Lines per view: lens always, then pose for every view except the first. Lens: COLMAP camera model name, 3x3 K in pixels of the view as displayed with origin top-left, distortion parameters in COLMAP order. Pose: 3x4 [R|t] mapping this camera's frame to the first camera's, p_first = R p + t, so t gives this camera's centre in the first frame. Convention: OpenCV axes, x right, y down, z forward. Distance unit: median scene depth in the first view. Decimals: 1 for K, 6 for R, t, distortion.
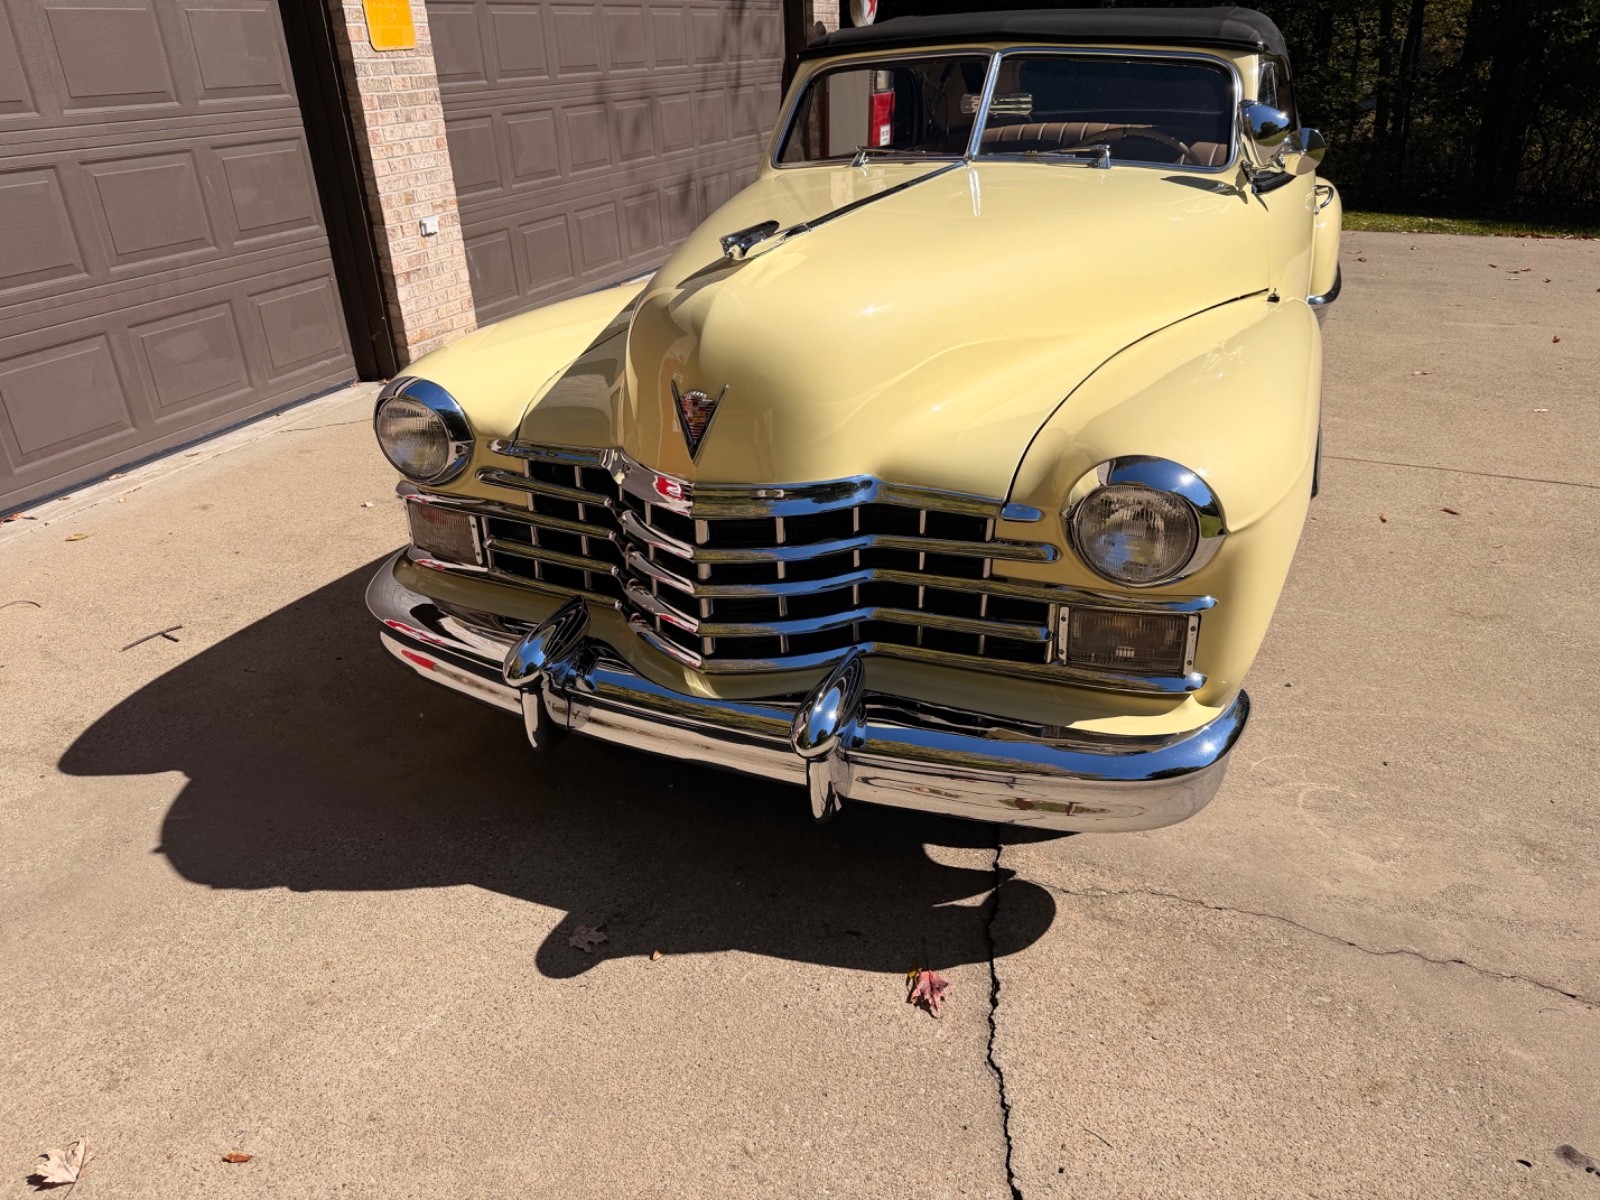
lens RADIAL K [[1124.1, 0, 787.4], [0, 1124.1, 605.0], [0, 0, 1]] dist [-0.003260, 0.005497]
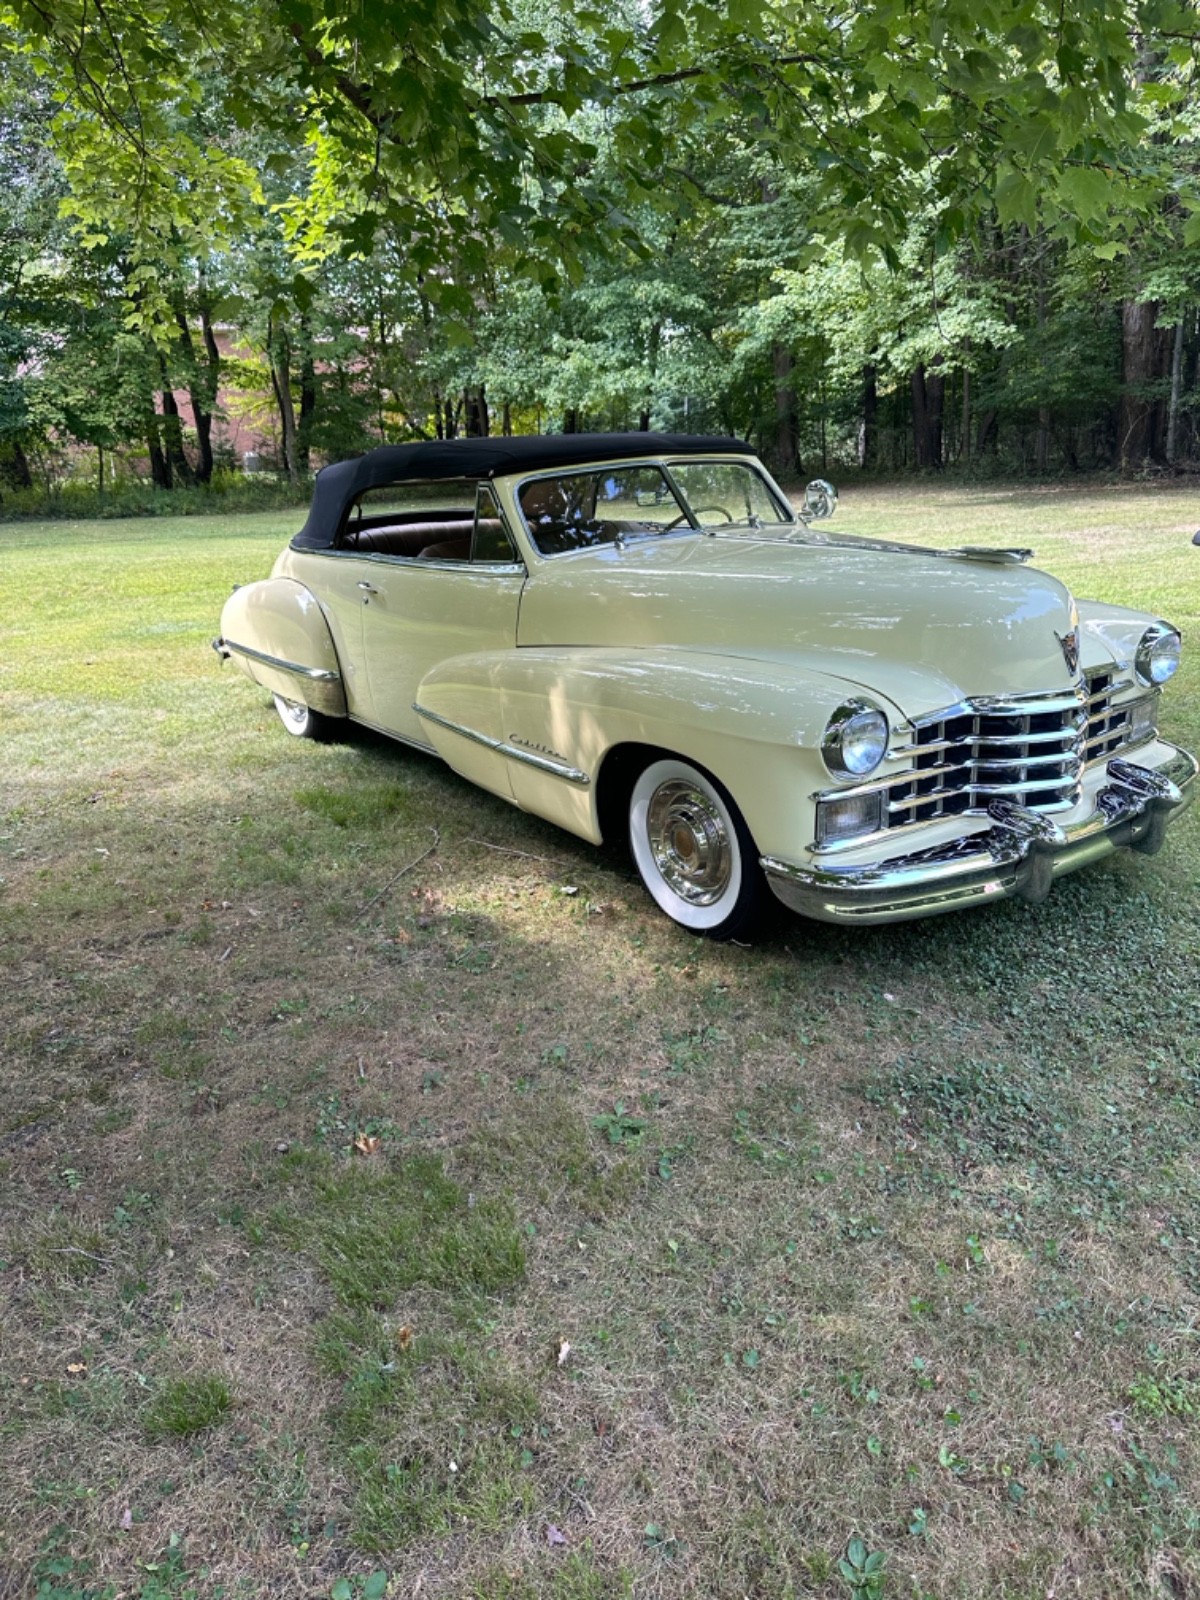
lens RADIAL K [[1111.7, 0, 600.0], [0, 1111.7, 800.0], [0, 0, 1]] dist [0.076478, -0.000623]
pose [[0.514859, -0.263079, 0.815910, -0.854710], [0.419107, 0.907501, 0.028144, -0.137000], [-0.747843, 0.327463, 0.577493, 0.275866]]
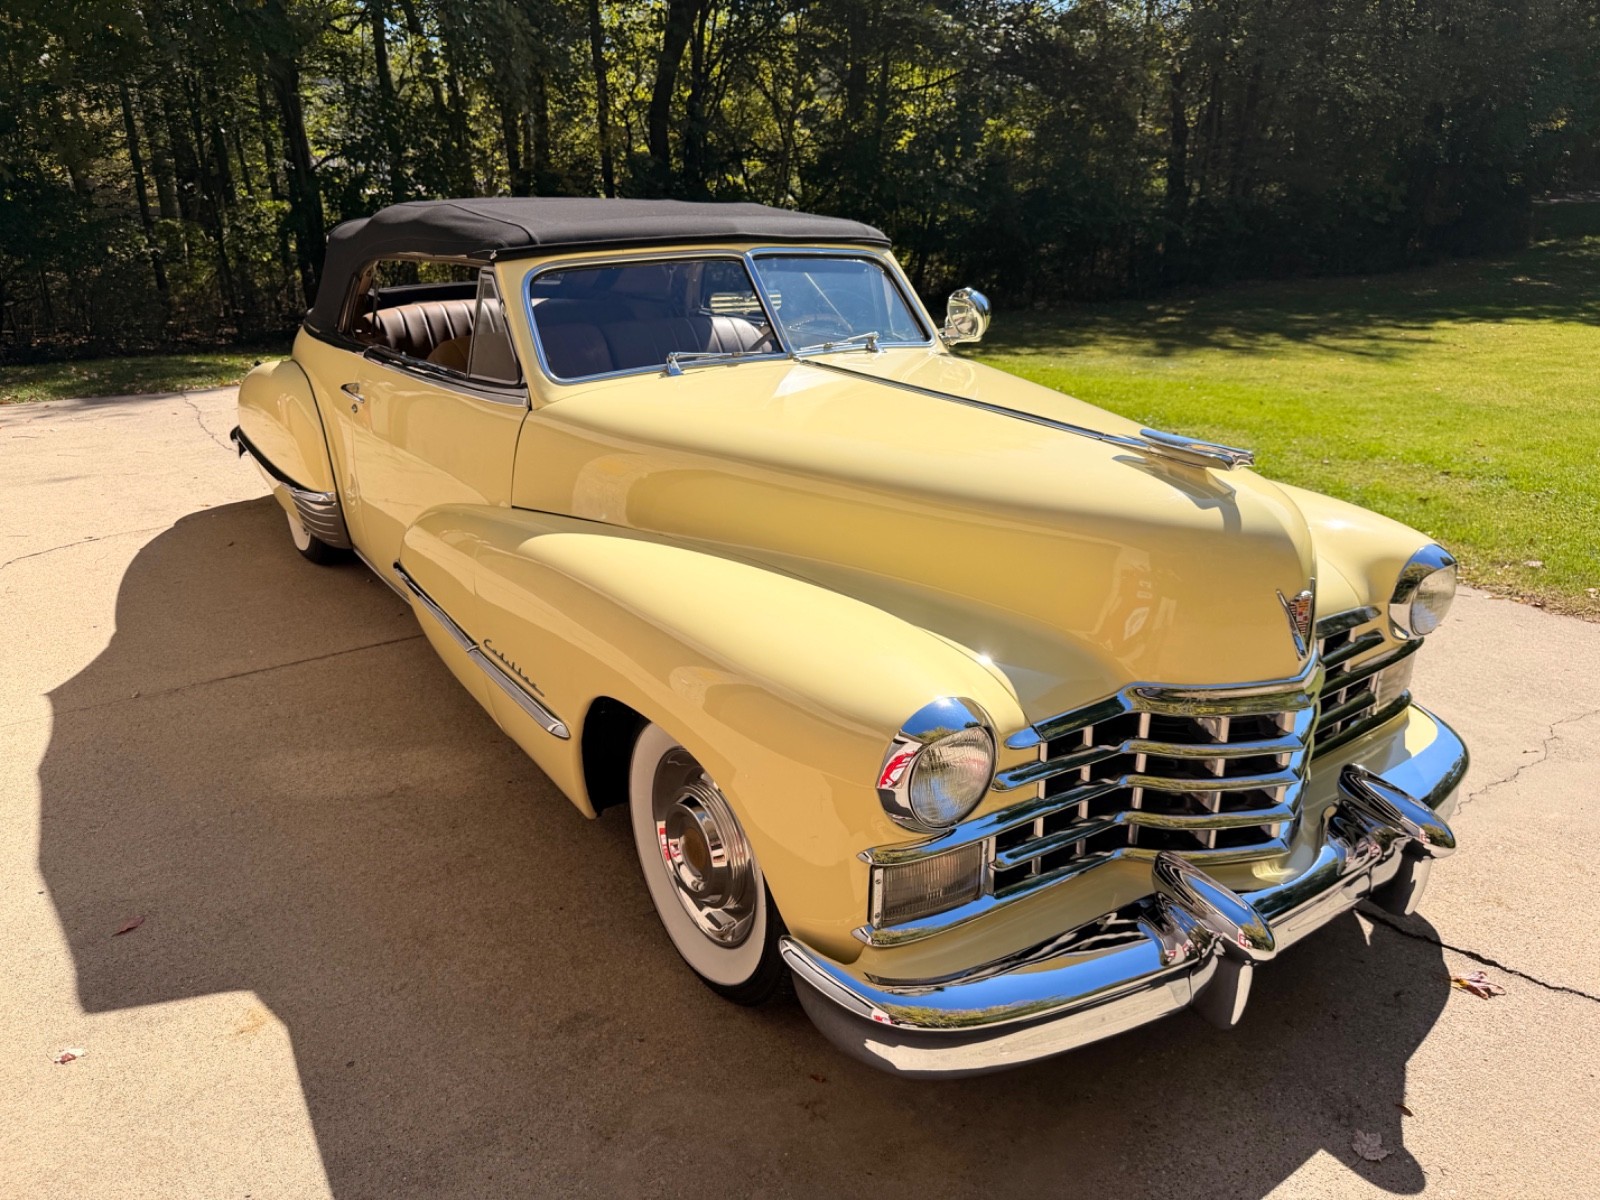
lens RADIAL K [[1112.6, 0, 795.2], [0, 1112.6, 591.9], [0, 0, 1]] dist [0.051577, -0.074362]
pose [[0.523060, -0.258674, 0.812094, -0.536931], [0.363159, 0.929648, 0.062211, -0.193317], [-0.771054, 0.262379, 0.580201, 0.331322]]
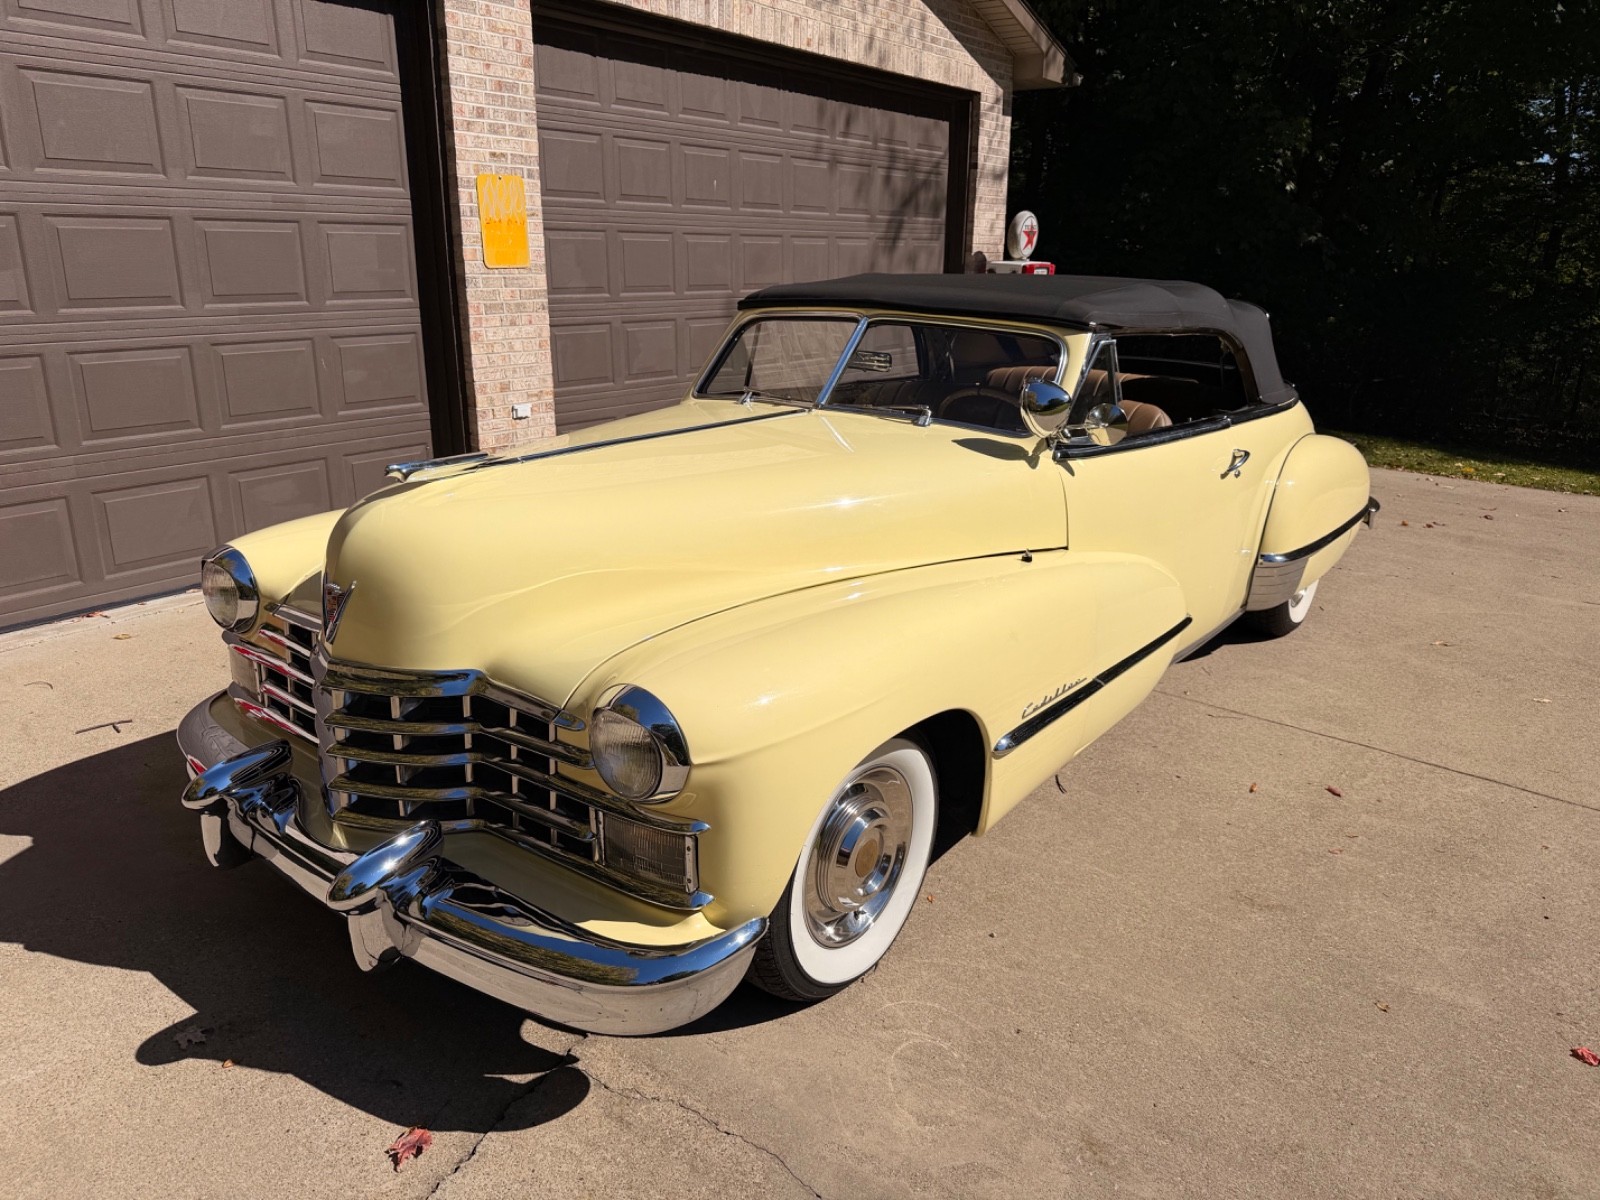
lens RADIAL K [[1107.0, 0, 800.0], [0, 1107.0, 600.0], [0, 0, 1]] dist [0.076258, -0.110550]
pose [[0.967953, 0.118622, -0.221352, 0.300379], [-0.151730, 0.978588, -0.139080, -0.036581], [0.200114, 0.168208, 0.965226, -0.028158]]
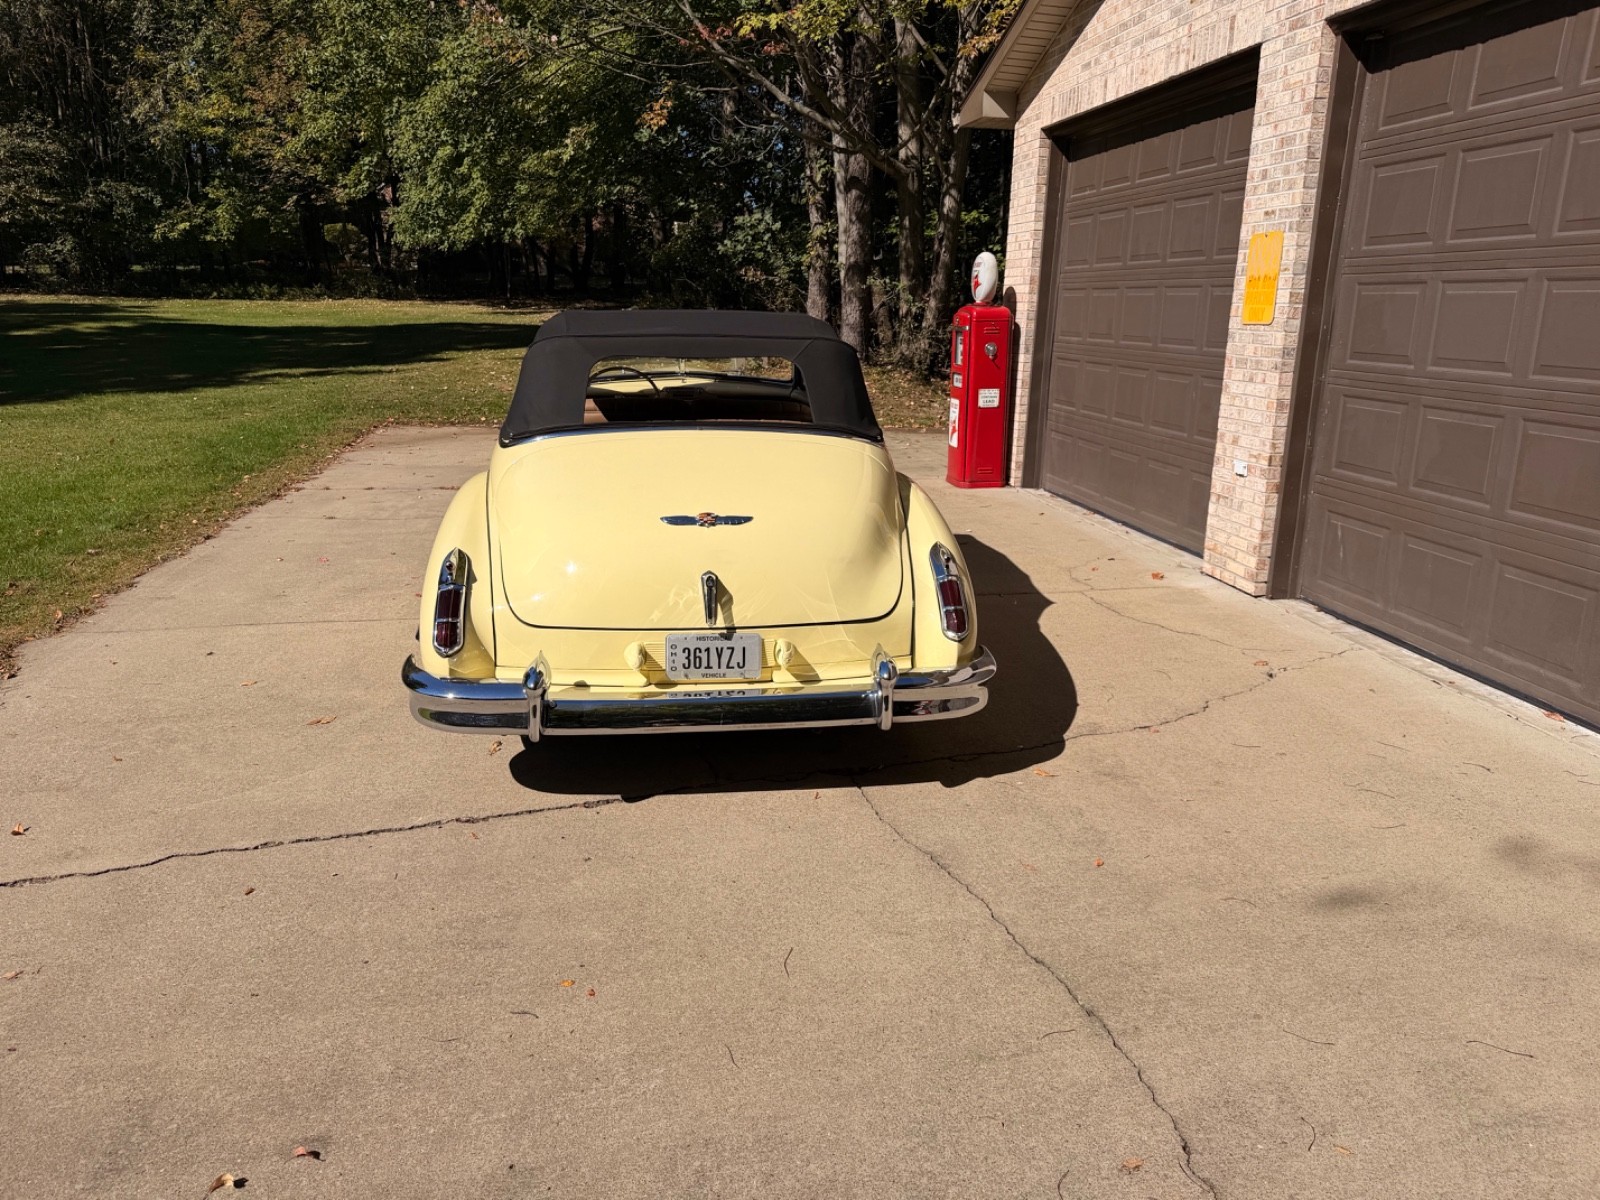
lens RADIAL K [[1109.1, 0, 801.4], [0, 1109.1, 603.9], [0, 0, 1]] dist [0.002908, -0.001134]
pose [[-0.854238, 0.155068, -0.496218, 0.799229], [-0.221782, 0.754573, 0.617602, -1.039251], [0.470203, 0.637631, -0.610194, 1.962460]]
